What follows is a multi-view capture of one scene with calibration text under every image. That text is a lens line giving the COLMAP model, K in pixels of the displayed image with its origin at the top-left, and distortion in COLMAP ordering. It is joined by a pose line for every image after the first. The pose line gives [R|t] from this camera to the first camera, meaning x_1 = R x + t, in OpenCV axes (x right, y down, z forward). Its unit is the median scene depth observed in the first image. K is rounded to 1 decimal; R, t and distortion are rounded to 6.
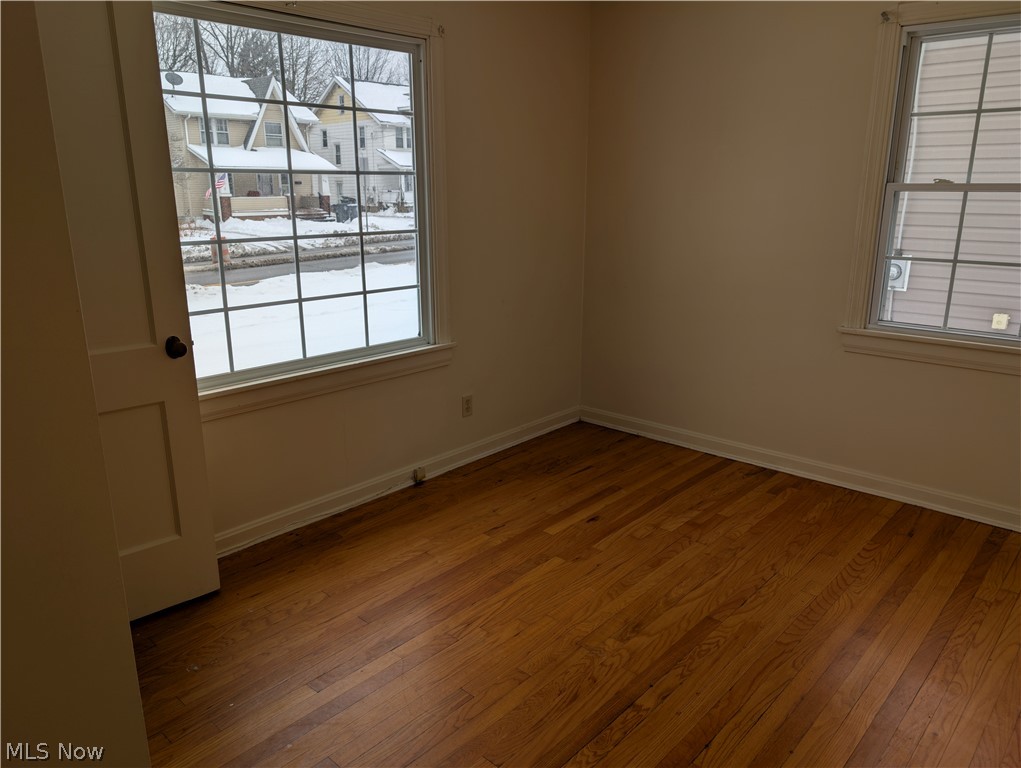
lens RADIAL K [[726.2, 0, 508.9], [0, 726.2, 381.1], [0, 0, 1]] dist [0.017050, -0.018400]
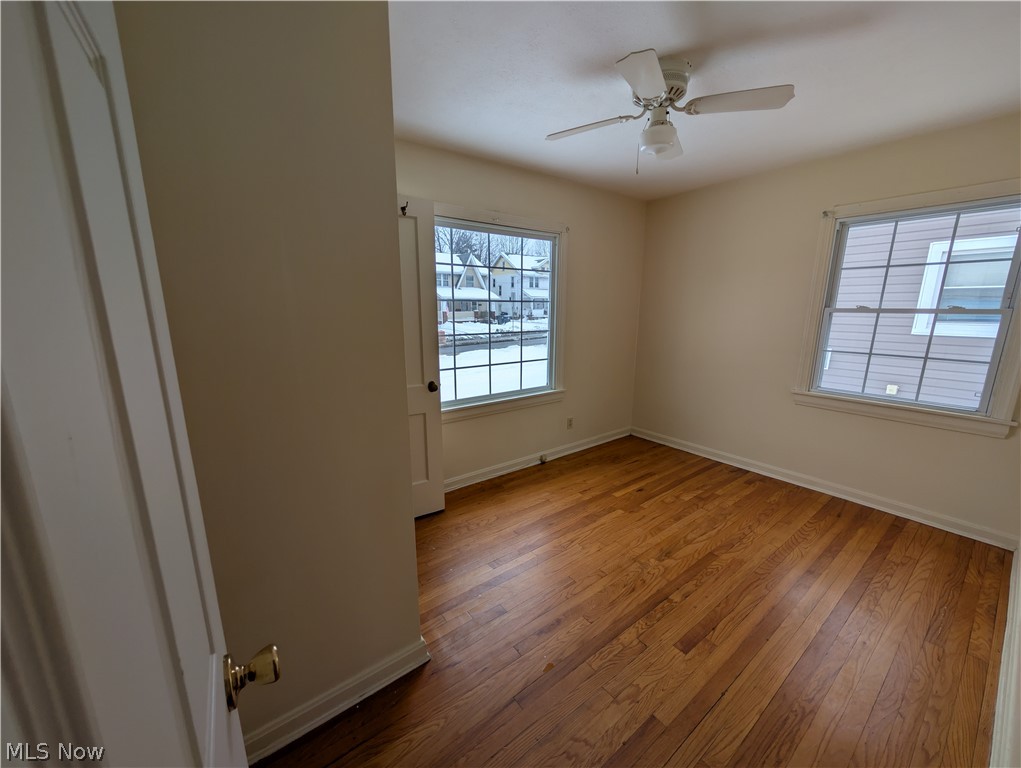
lens RADIAL K [[383.8, 0, 513.4], [0, 383.8, 386.0], [0, 0, 1]] dist [-0.001132, 0.000318]
pose [[0.983411, 0.040376, -0.176842, -0.040398], [-0.050543, 0.997295, -0.053369, -0.000984], [0.174209, 0.061422, 0.982791, -0.009167]]
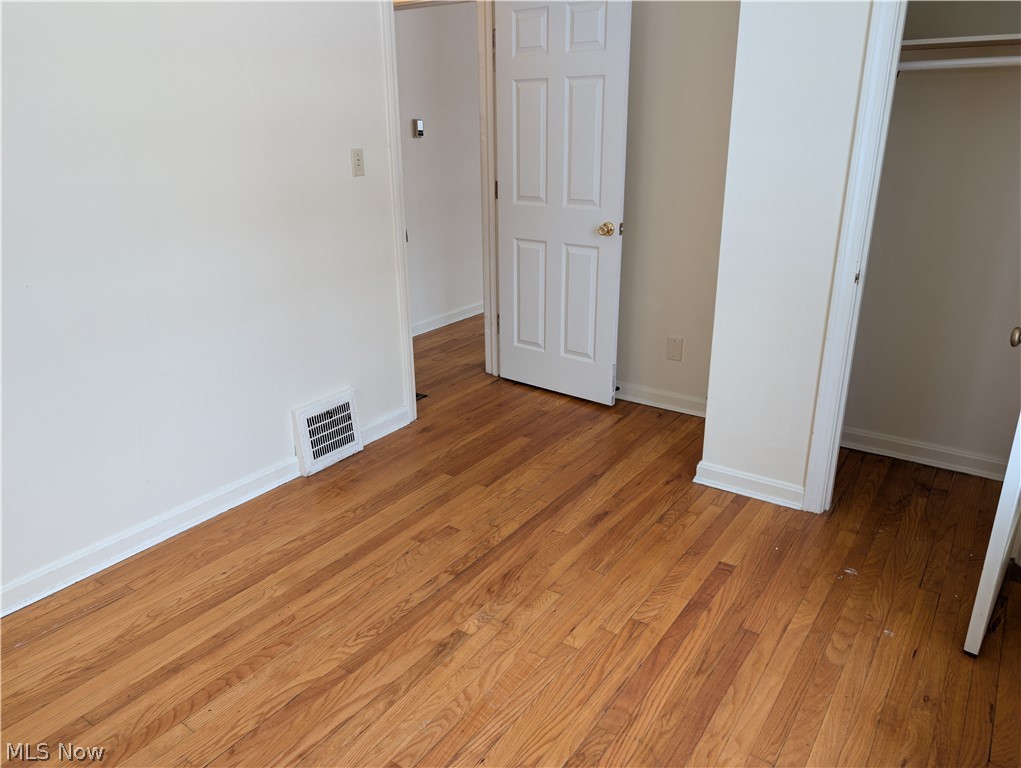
lens RADIAL K [[726.2, 0, 508.1], [0, 726.2, 383.3], [0, 0, 1]] dist [0.017050, -0.018400]
pose [[-0.990458, 0.060771, -0.123695, 0.162456], [-0.021519, 0.818327, 0.574350, -0.376751], [0.136127, 0.571531, -0.809211, 1.355422]]
